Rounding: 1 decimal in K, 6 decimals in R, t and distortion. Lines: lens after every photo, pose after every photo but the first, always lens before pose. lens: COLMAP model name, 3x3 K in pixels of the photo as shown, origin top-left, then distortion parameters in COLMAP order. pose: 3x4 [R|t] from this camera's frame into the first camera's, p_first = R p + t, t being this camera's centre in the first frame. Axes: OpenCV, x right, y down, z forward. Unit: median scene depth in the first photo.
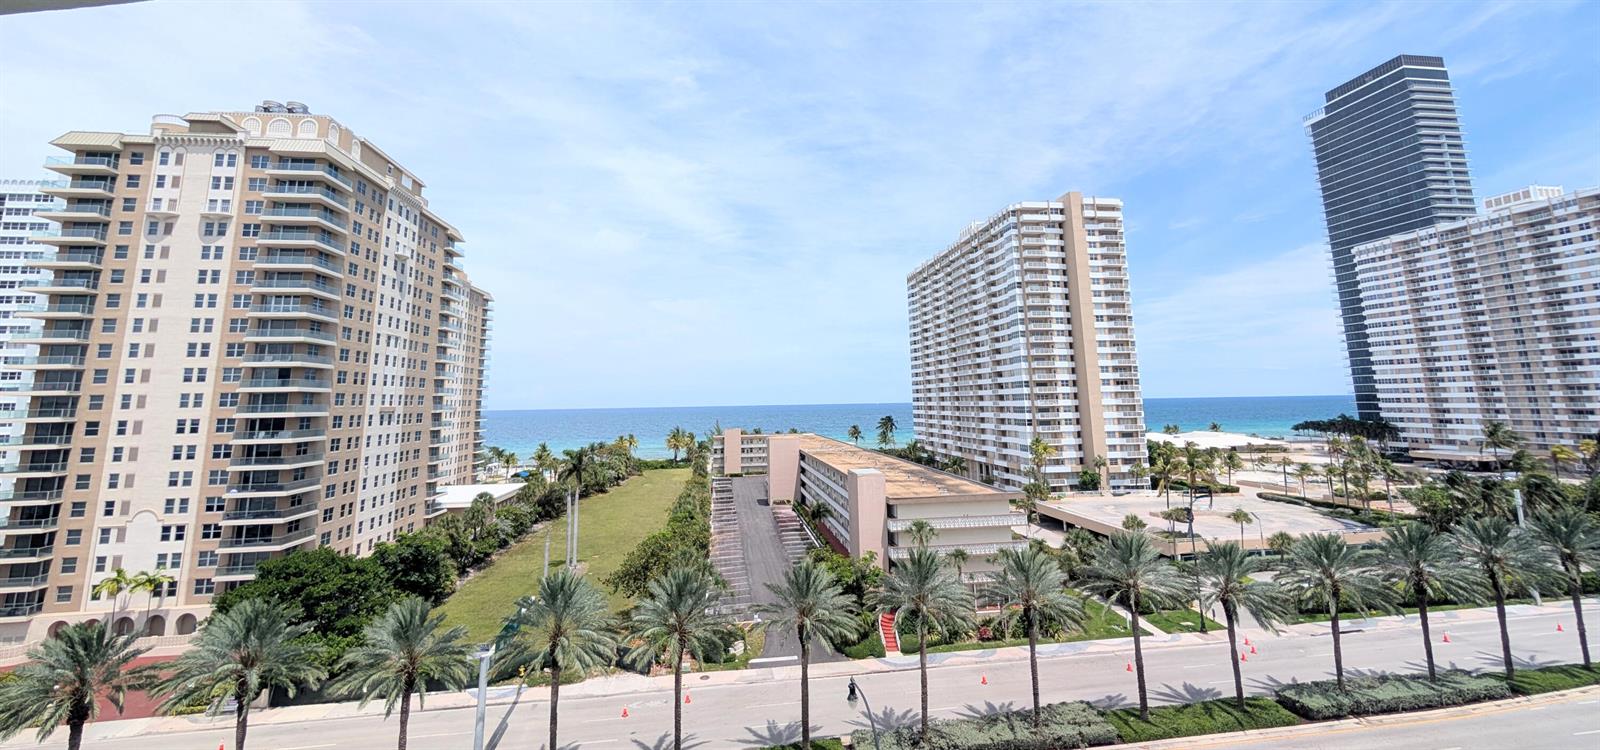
lens RADIAL K [[577.9, 0, 798.8], [0, 577.9, 373.3], [0, 0, 1]] dist [0.000703, 0.000038]
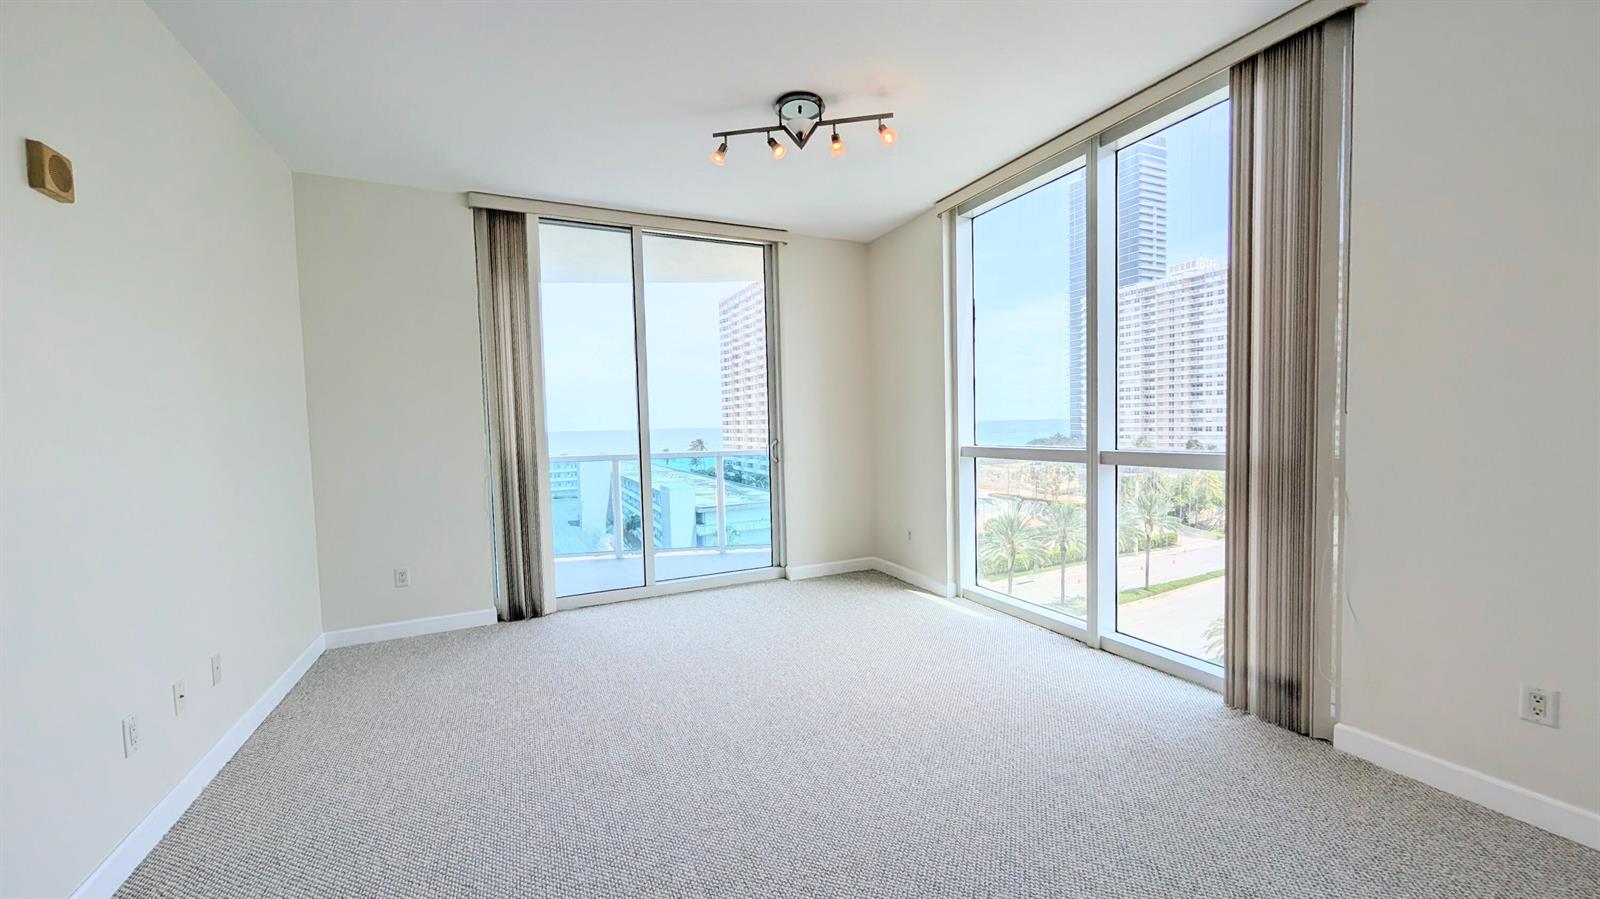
lens RADIAL K [[621.5, 0, 800.7], [0, 621.5, 440.3], [0, 0, 1]] dist [-0.001727, 0.001055]
pose [[0.952524, -0.013394, 0.304170, -0.010001], [-0.005991, 0.998014, 0.062708, 0.004616], [-0.304405, -0.061553, 0.950552, -0.106268]]
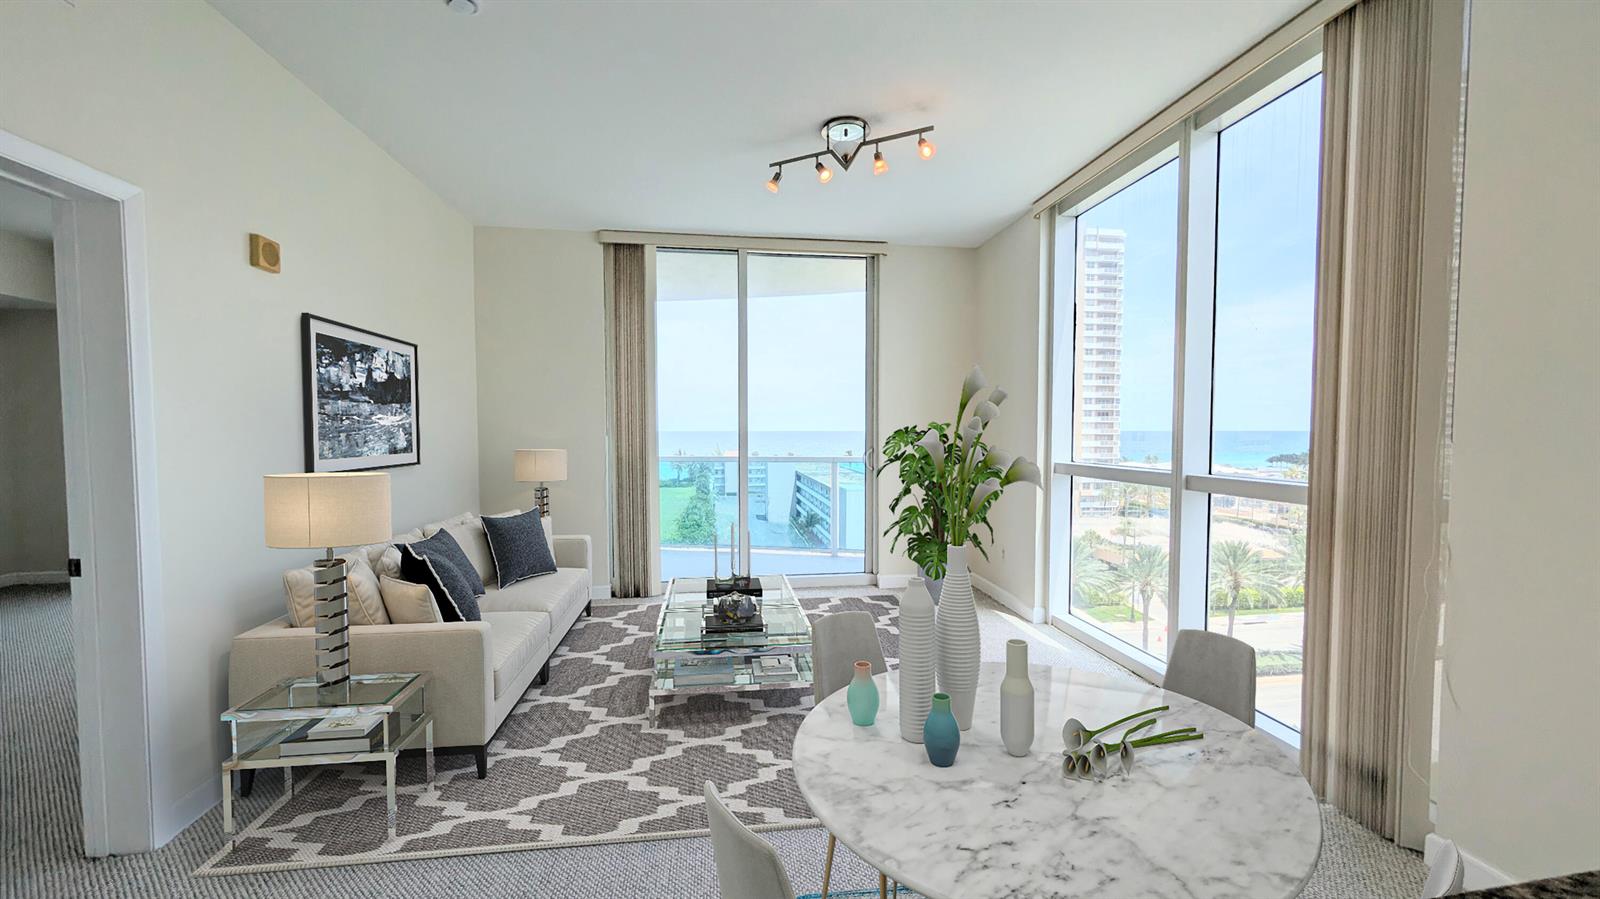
lens RADIAL K [[621.5, 0, 796.2], [0, 621.5, 439.2], [0, 0, 1]] dist [-0.001727, 0.001055]
pose [[0.999840, 0.017839, -0.001112, 0.001450], [-0.017741, 0.998047, 0.059892, 0.003730], [0.002178, -0.059862, 0.998204, -0.110217]]
